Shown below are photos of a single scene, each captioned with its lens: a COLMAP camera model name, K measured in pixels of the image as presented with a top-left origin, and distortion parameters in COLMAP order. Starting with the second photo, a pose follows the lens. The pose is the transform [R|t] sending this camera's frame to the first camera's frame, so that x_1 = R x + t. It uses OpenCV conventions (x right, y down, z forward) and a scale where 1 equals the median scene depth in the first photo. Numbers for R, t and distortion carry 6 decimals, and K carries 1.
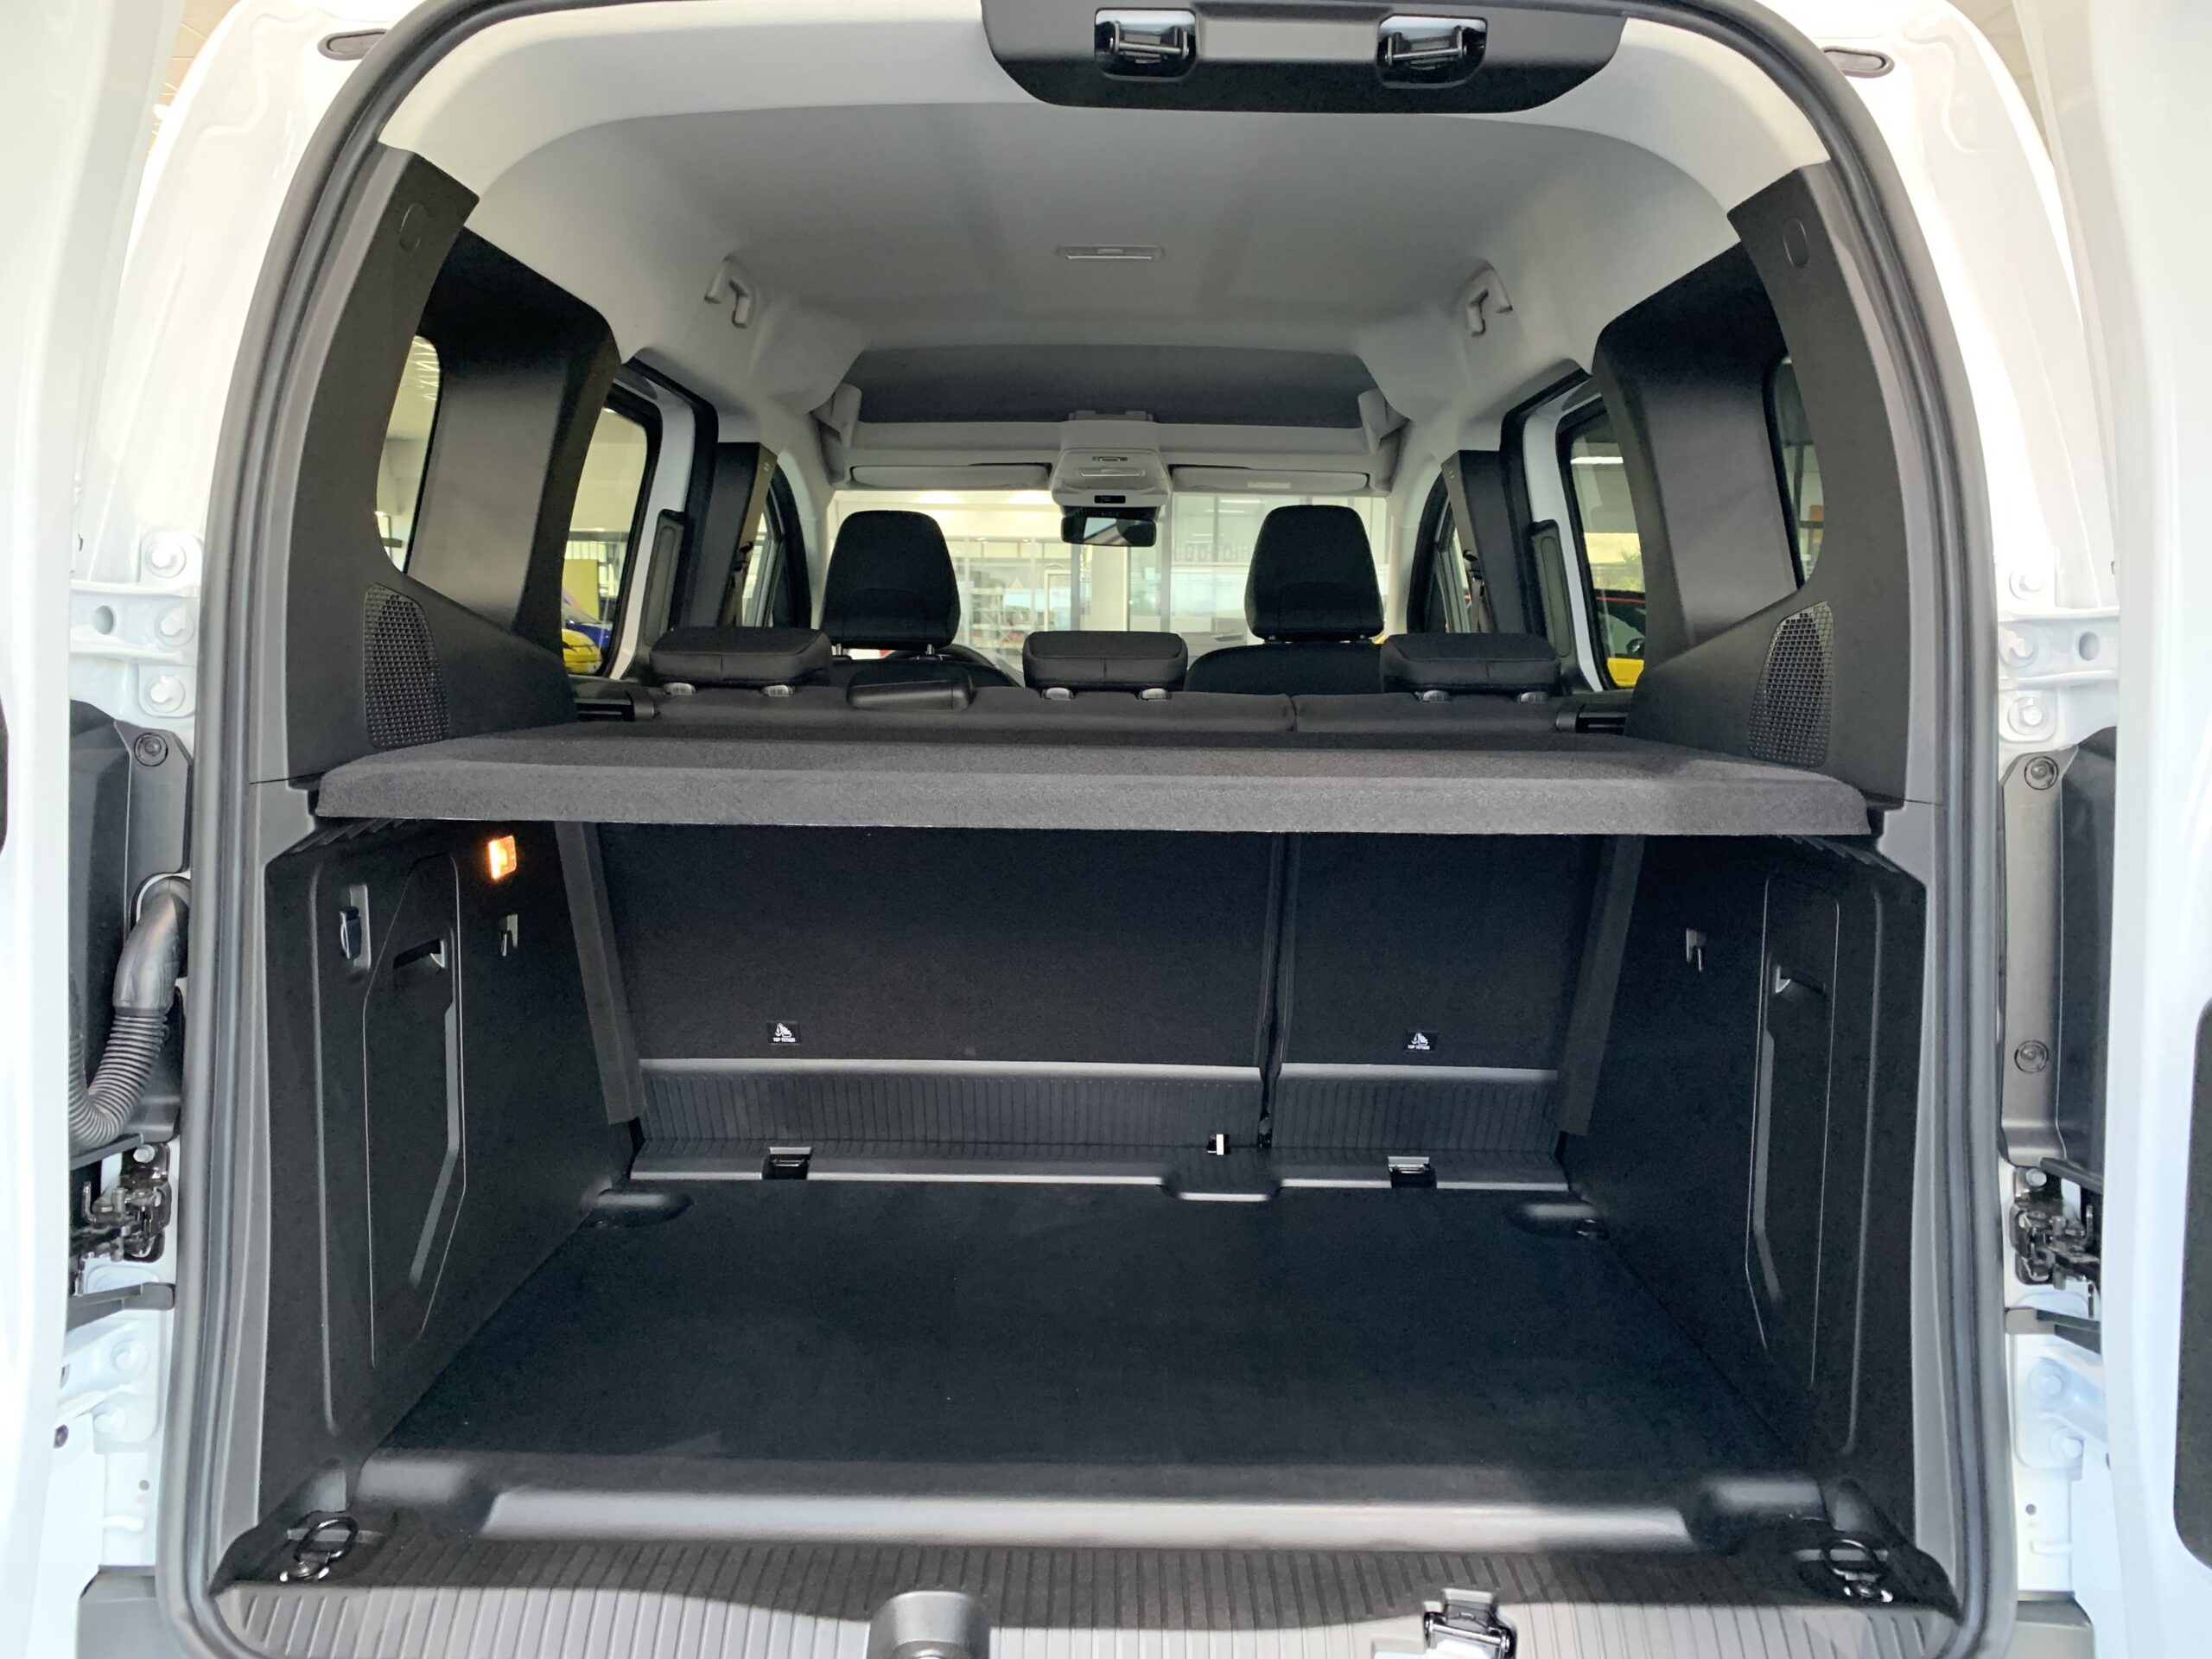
lens RADIAL K [[1683.0, 0, 1101.8], [0, 1683.0, 831.9], [0, 0, 1]] dist [0.036142, -0.014841]
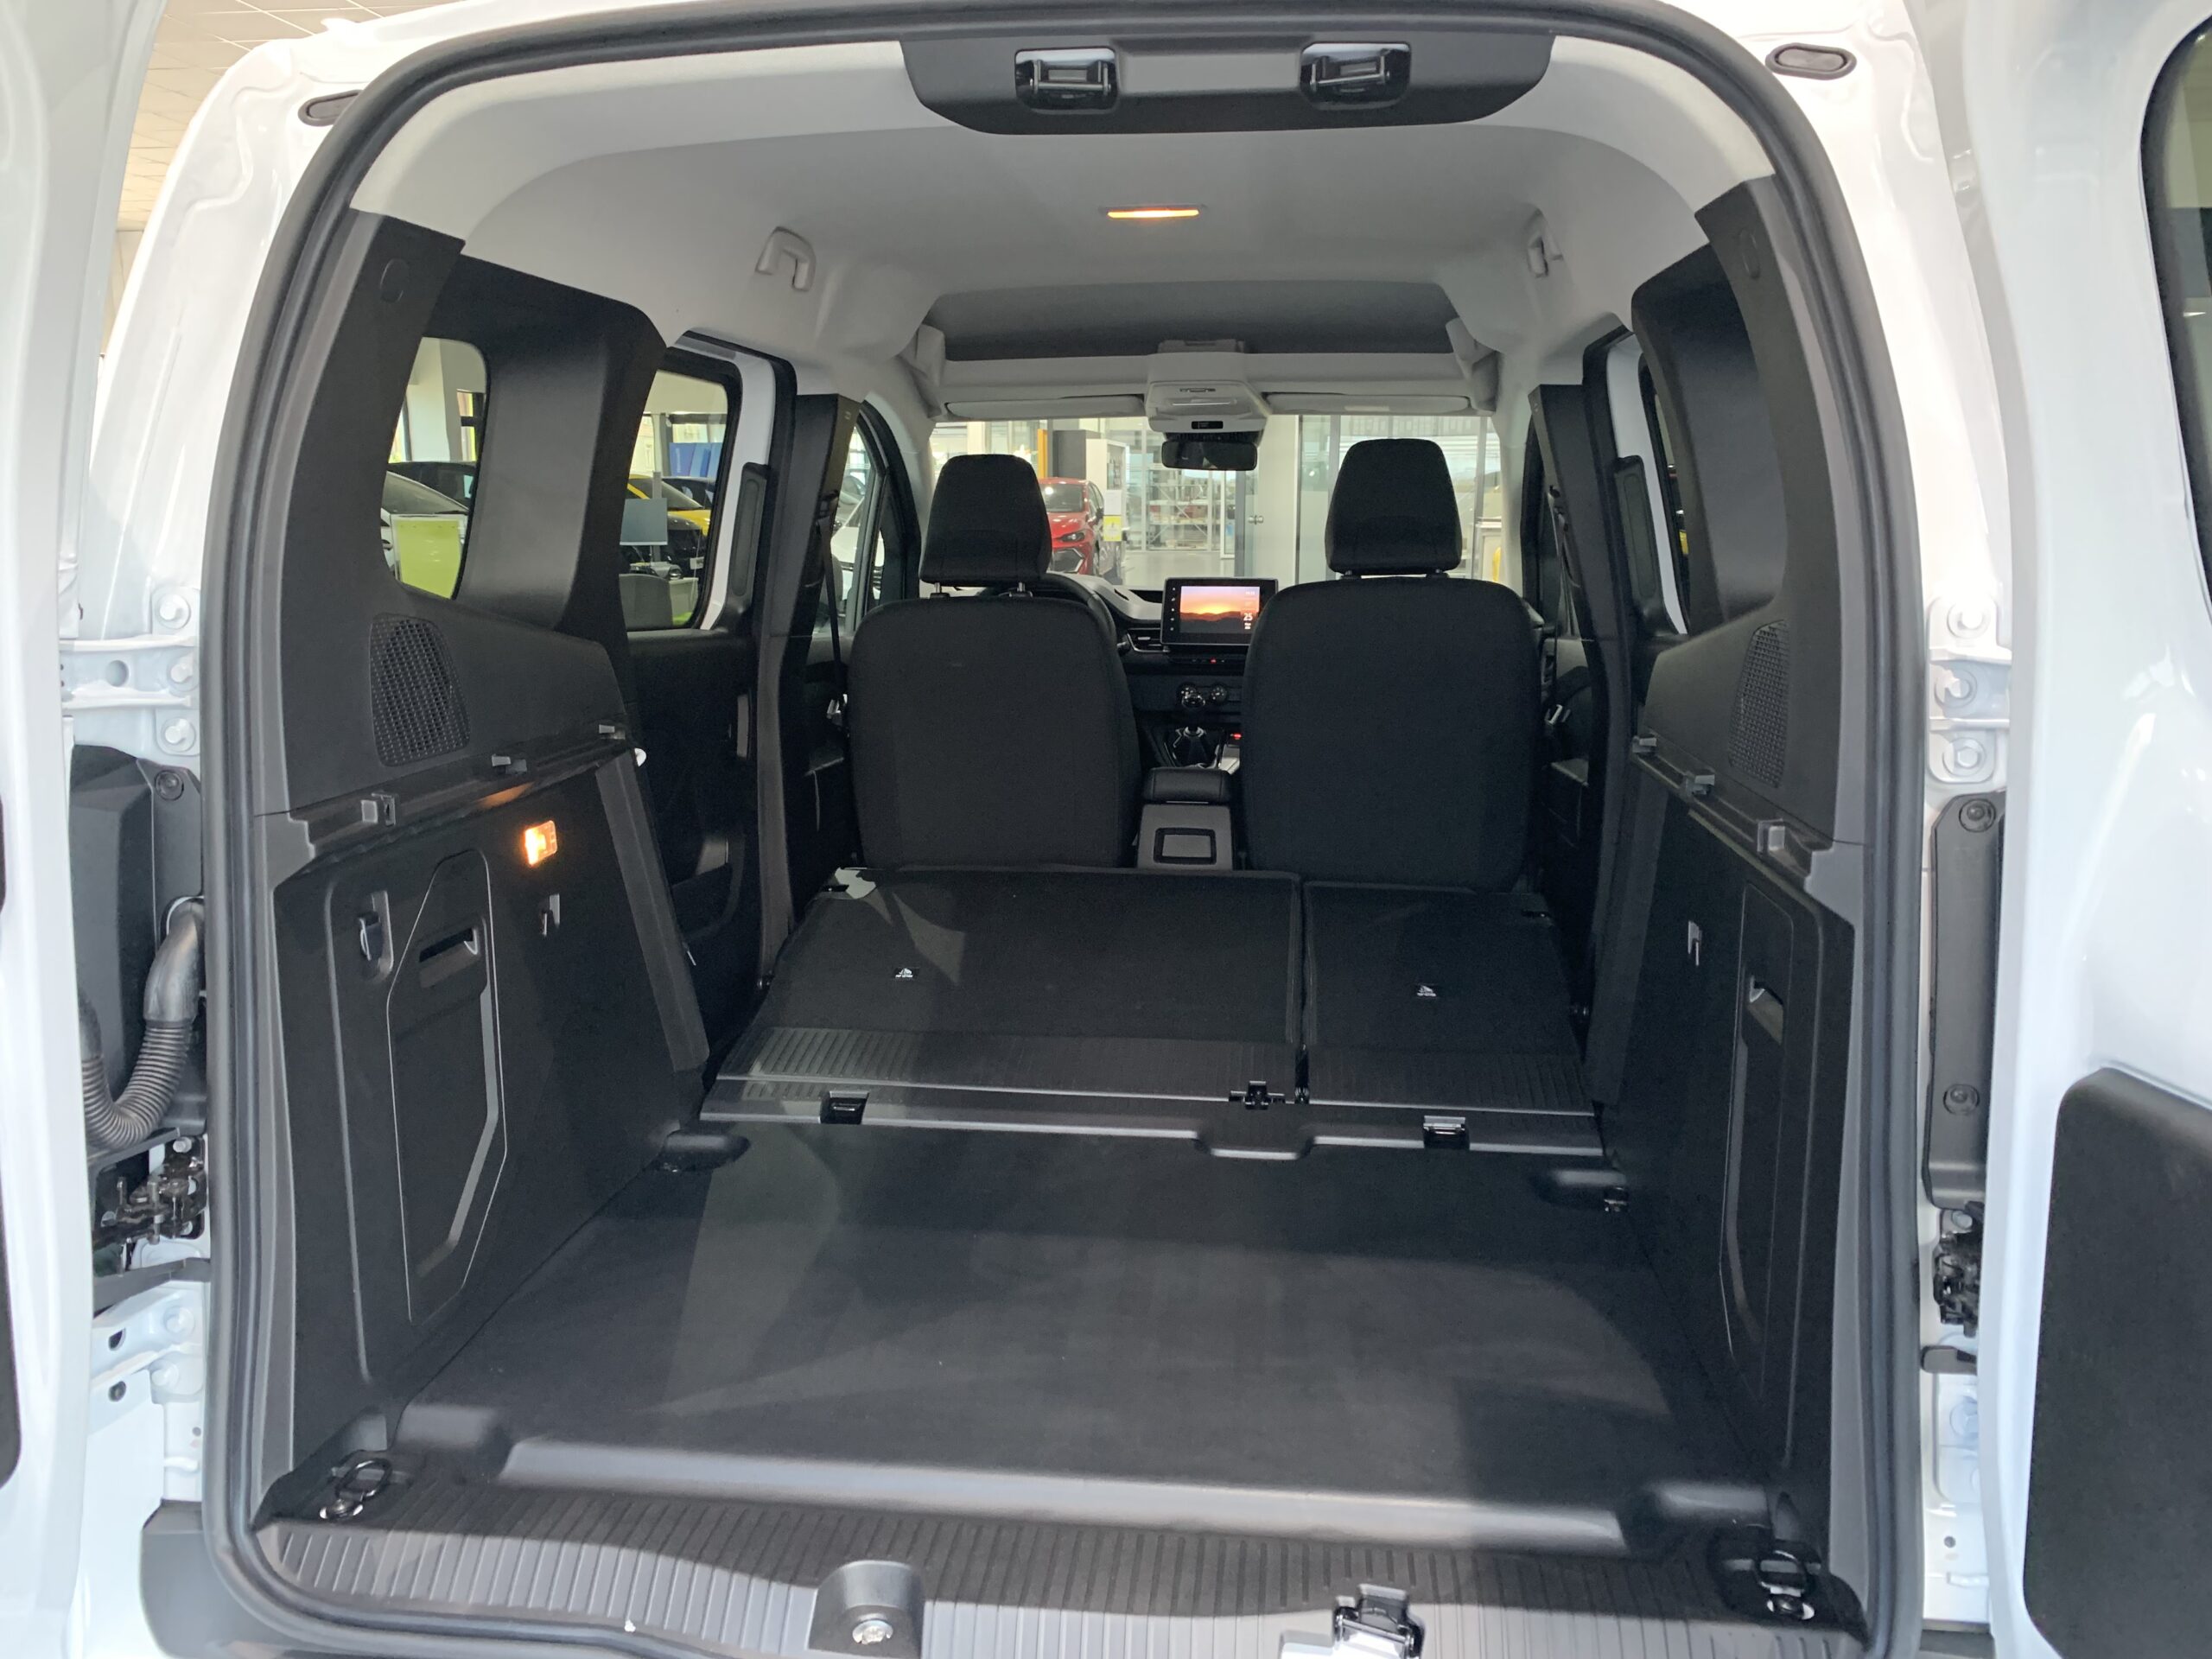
lens RADIAL K [[1683.0, 0, 1116.8], [0, 1683.0, 817.4], [0, 0, 1]] dist [0.036142, -0.014841]
pose [[0.993404, 0.005646, -0.114531, 0.168220], [0.002876, 0.997246, 0.074110, -0.103090], [0.114634, -0.073950, 0.990652, -0.019361]]
